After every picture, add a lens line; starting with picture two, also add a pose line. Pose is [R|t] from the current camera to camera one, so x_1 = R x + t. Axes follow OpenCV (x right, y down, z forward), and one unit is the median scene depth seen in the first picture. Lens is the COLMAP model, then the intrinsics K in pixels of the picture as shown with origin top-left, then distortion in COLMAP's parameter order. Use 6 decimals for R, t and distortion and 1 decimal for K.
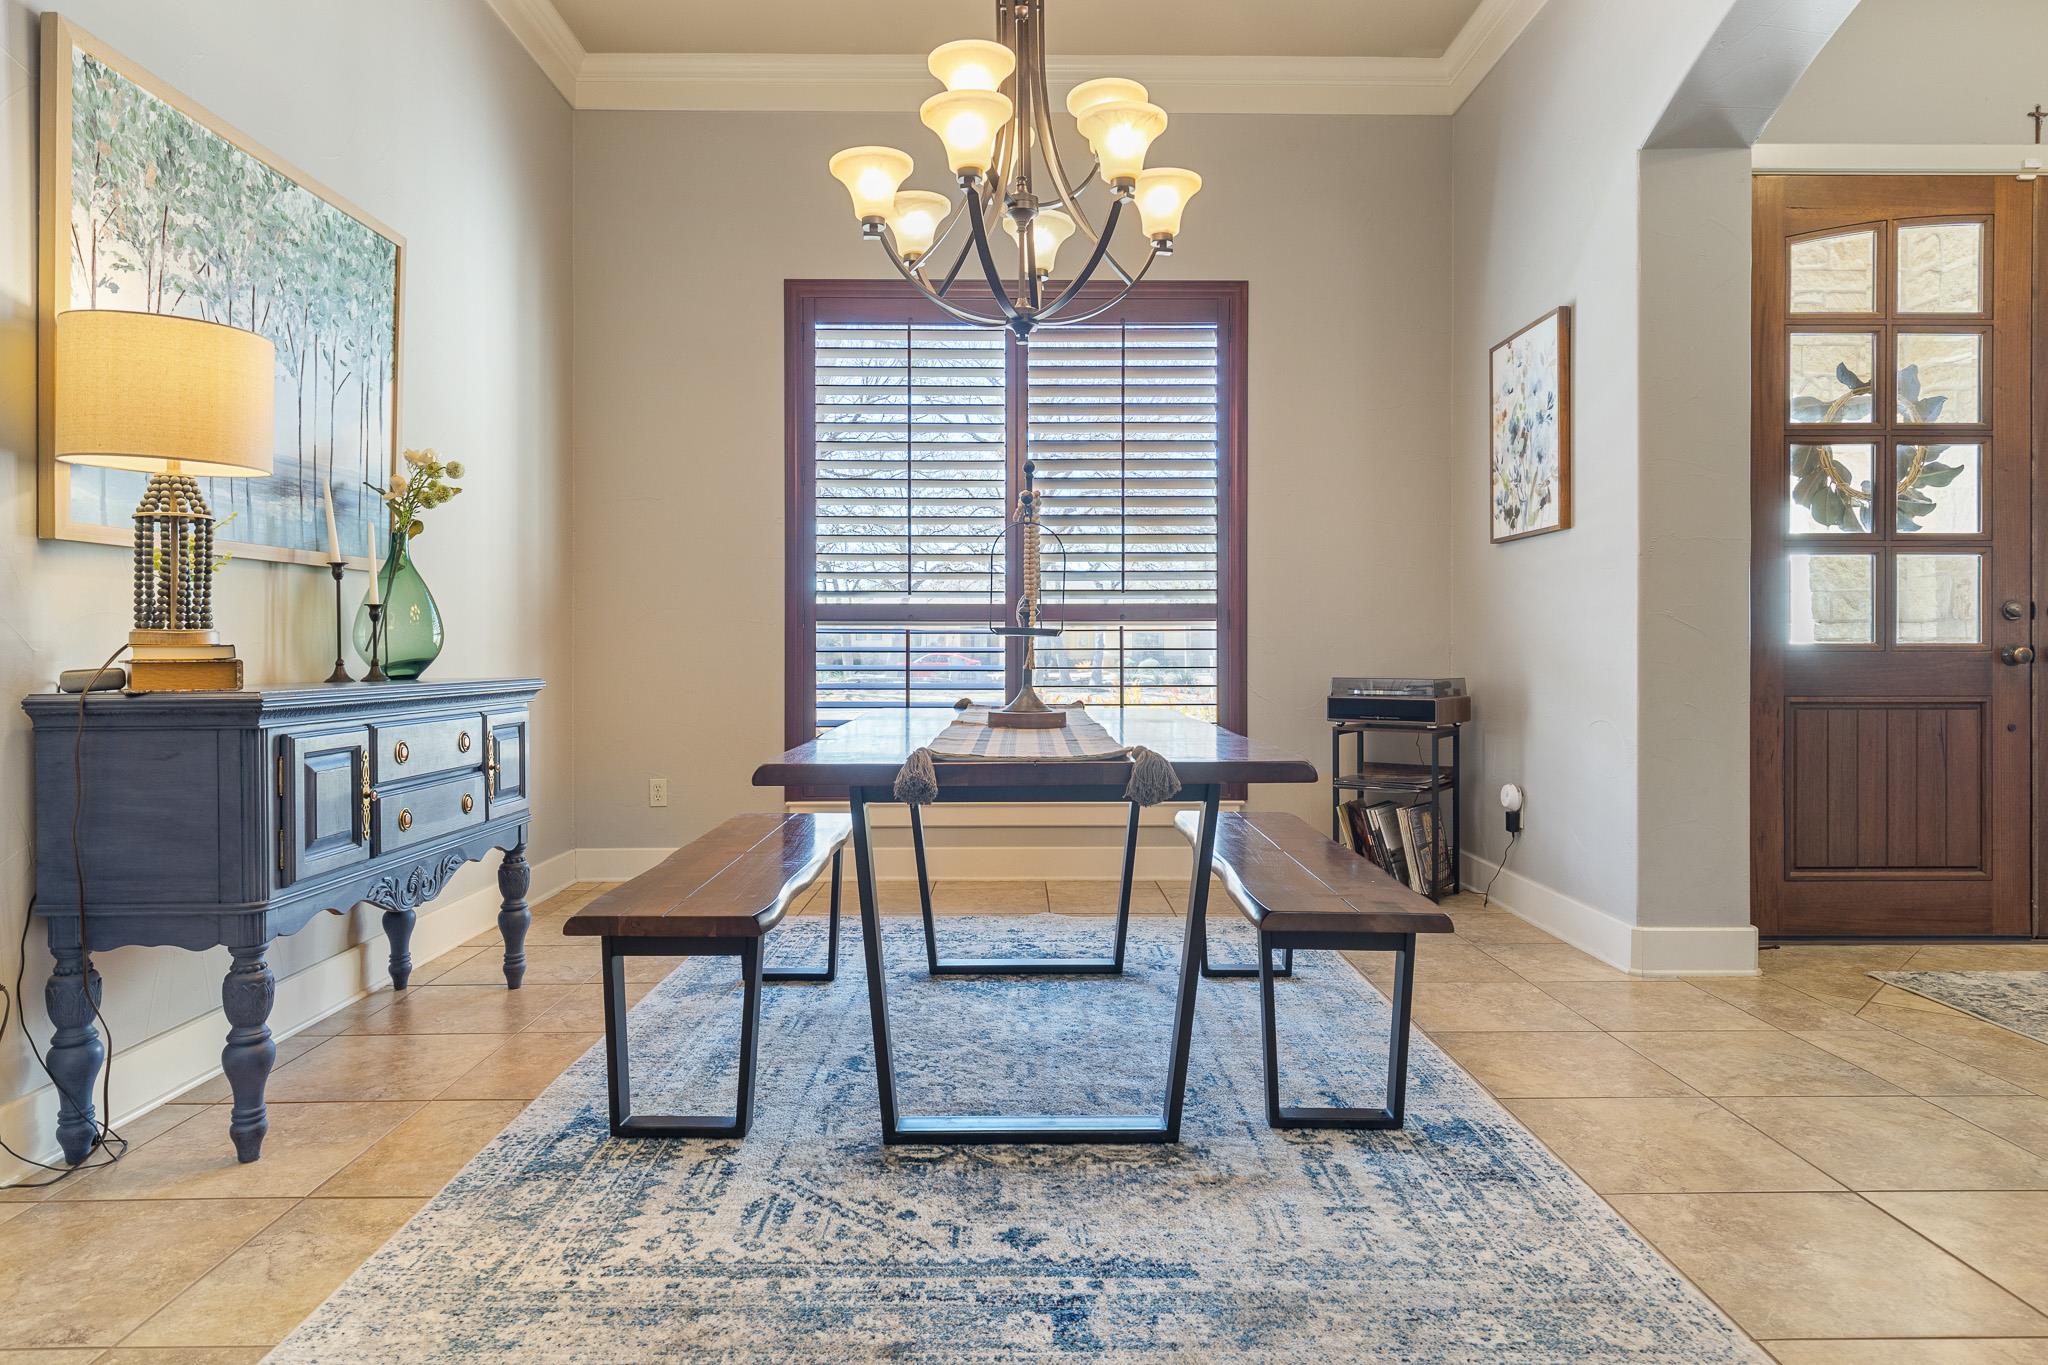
lens RADIAL K [[1217.9, 0, 1036.7], [0, 1217.9, 651.6], [0, 0, 1]] dist [0.001401, -0.002545]
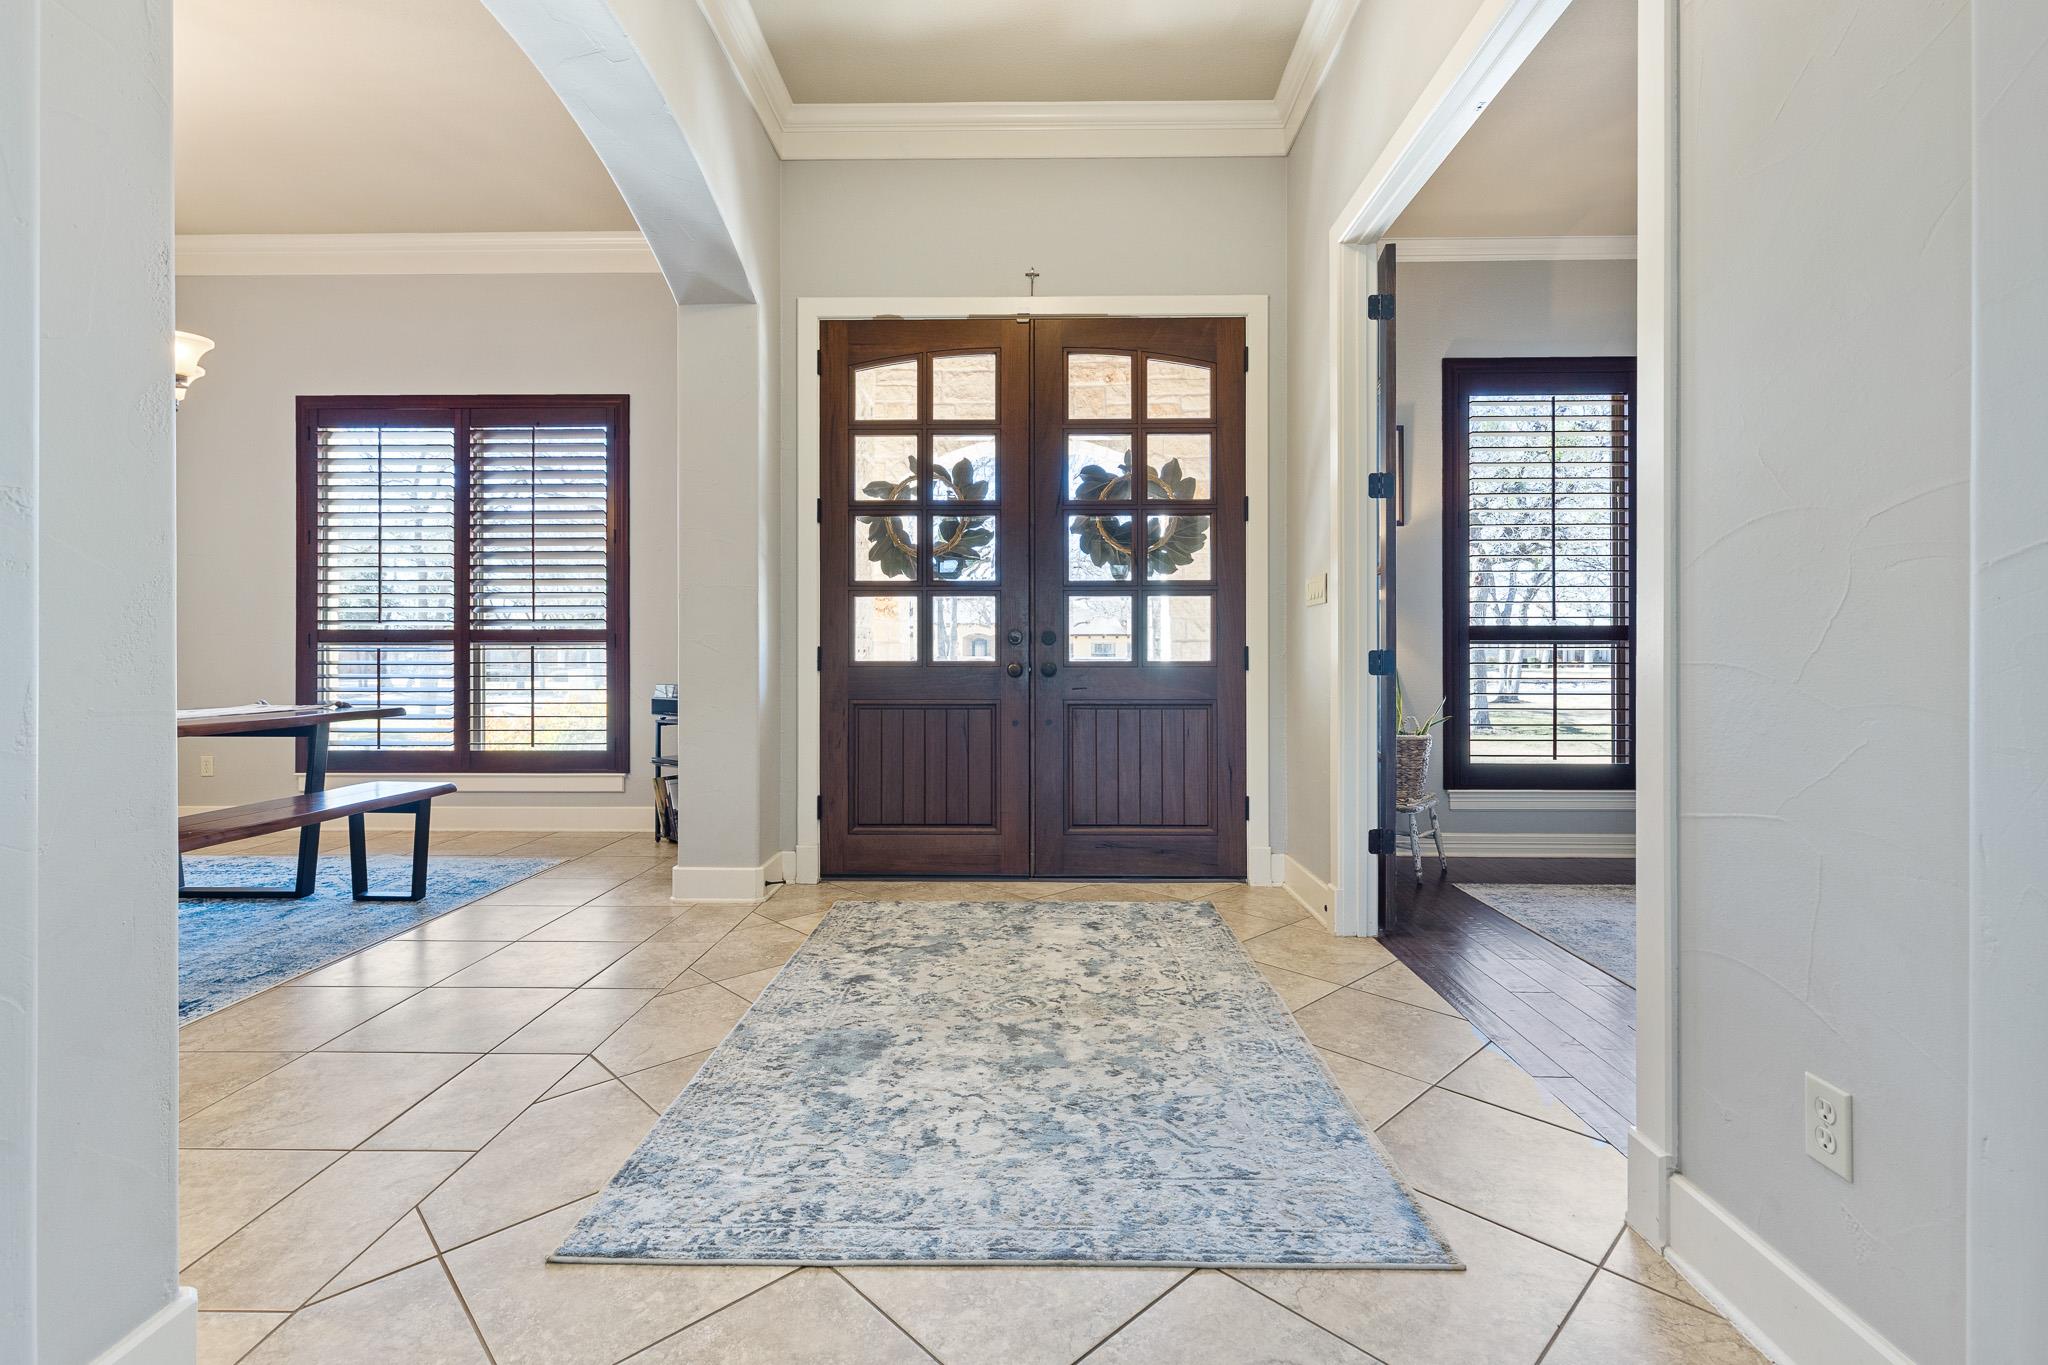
lens RADIAL K [[921.3, 0, 1044.7], [0, 921.3, 647.4], [0, 0, 1]] dist [0.001028, -0.000667]
pose [[0.999617, -0.000106, -0.027673, 0.861603], [-0.000134, 0.999962, -0.008668, -0.013147], [0.027673, 0.008668, 0.999579, -0.032083]]
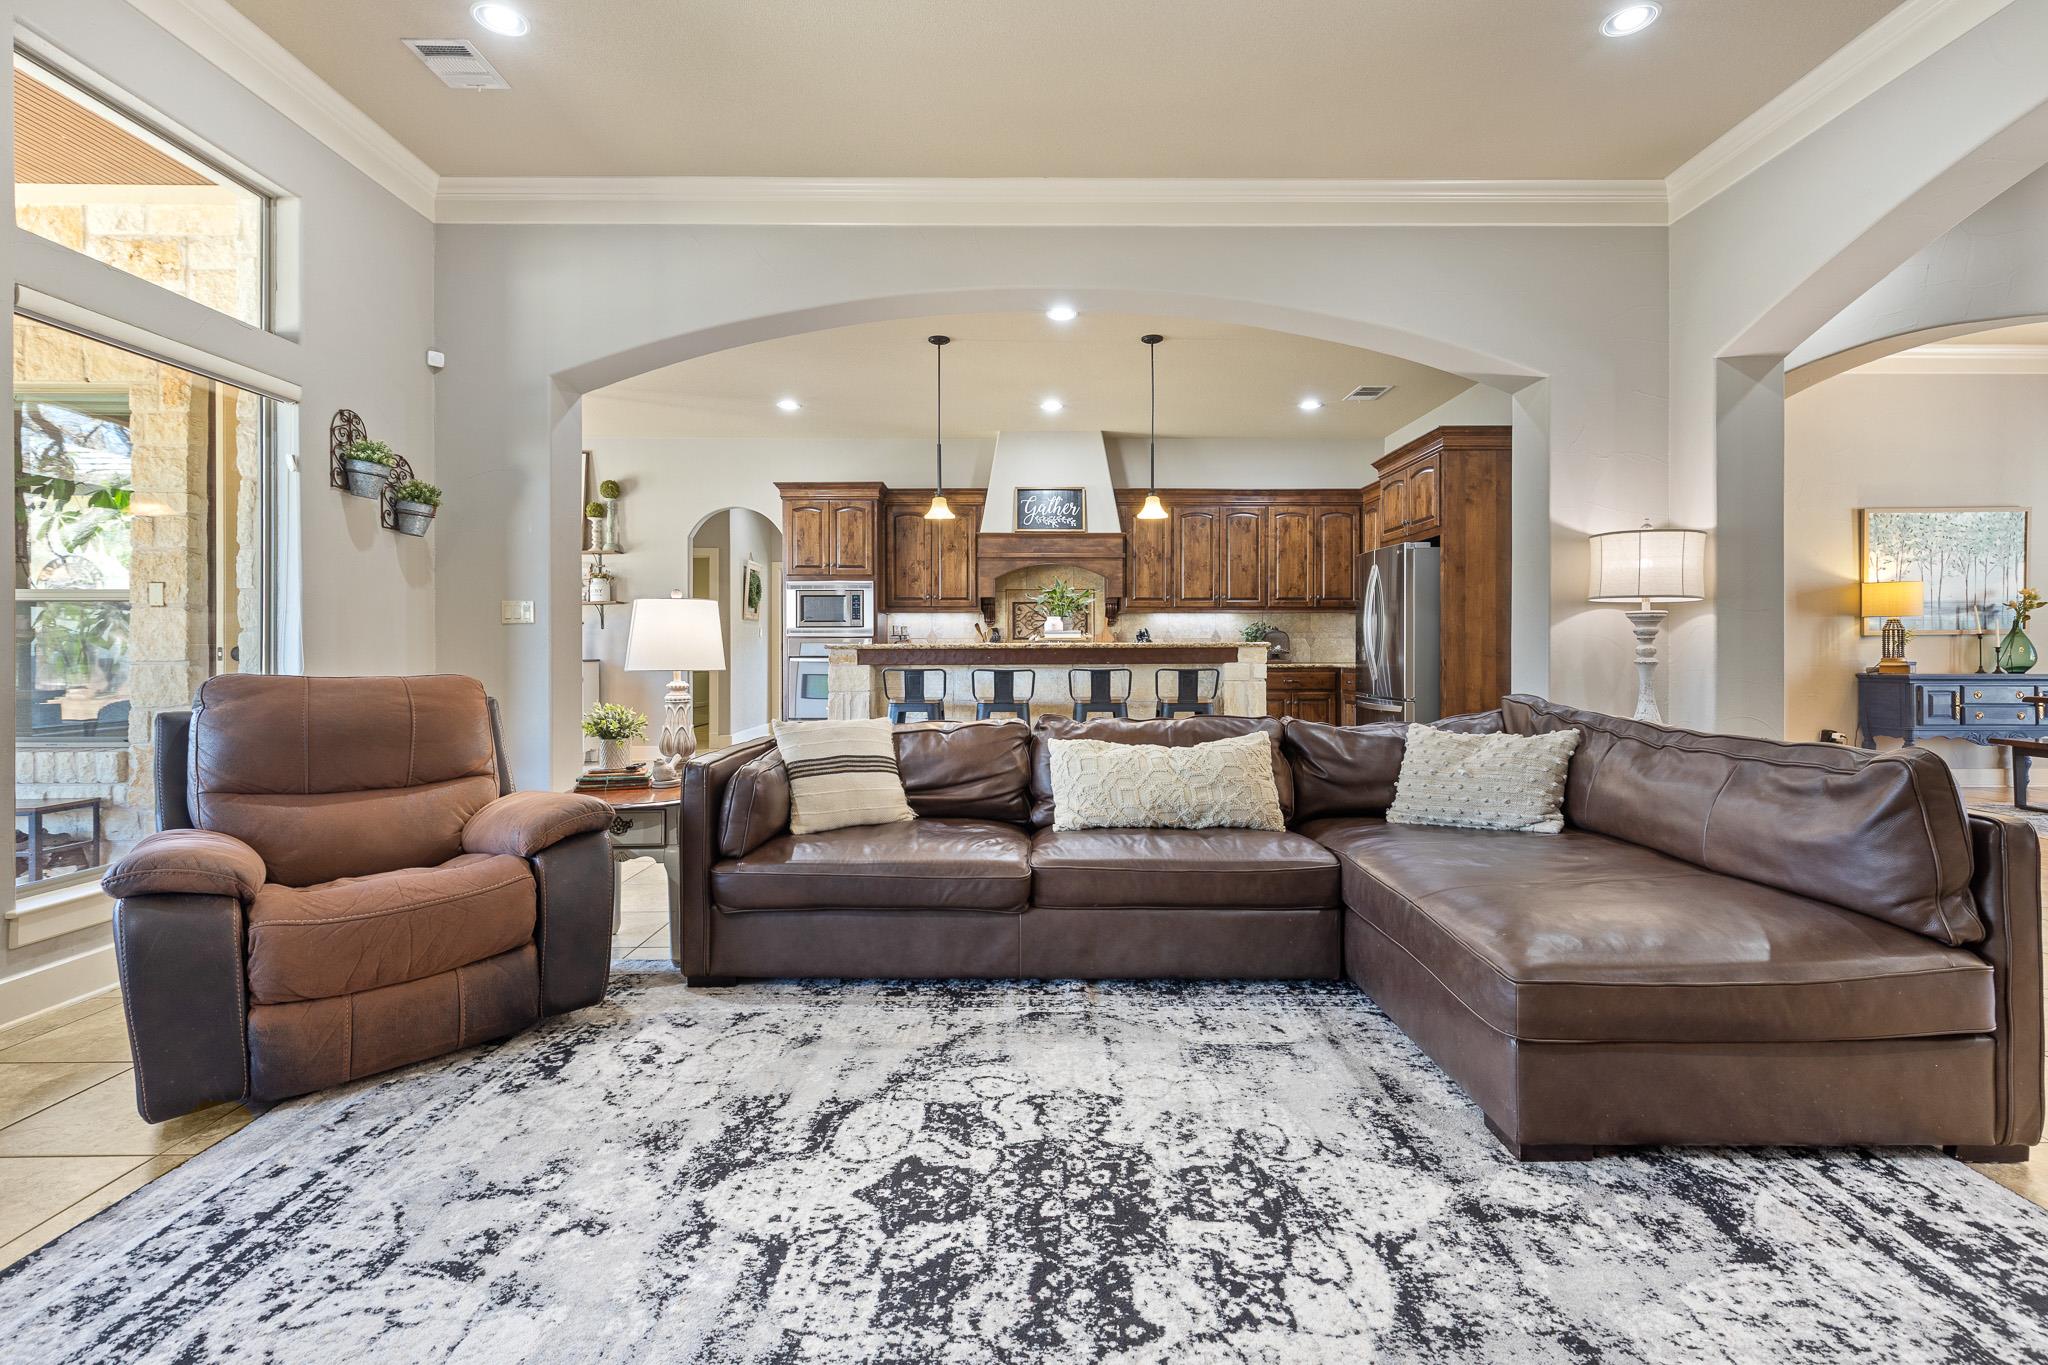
lens RADIAL K [[921.3, 0, 1027.0], [0, 921.3, 650.3], [0, 0, 1]] dist [0.001028, -0.000667]
pose [[-0.008517, 0.005511, -0.999949, 1.355178], [-0.001715, 0.999983, 0.005526, -0.031611], [0.999962, 0.001762, -0.008508, -1.049774]]
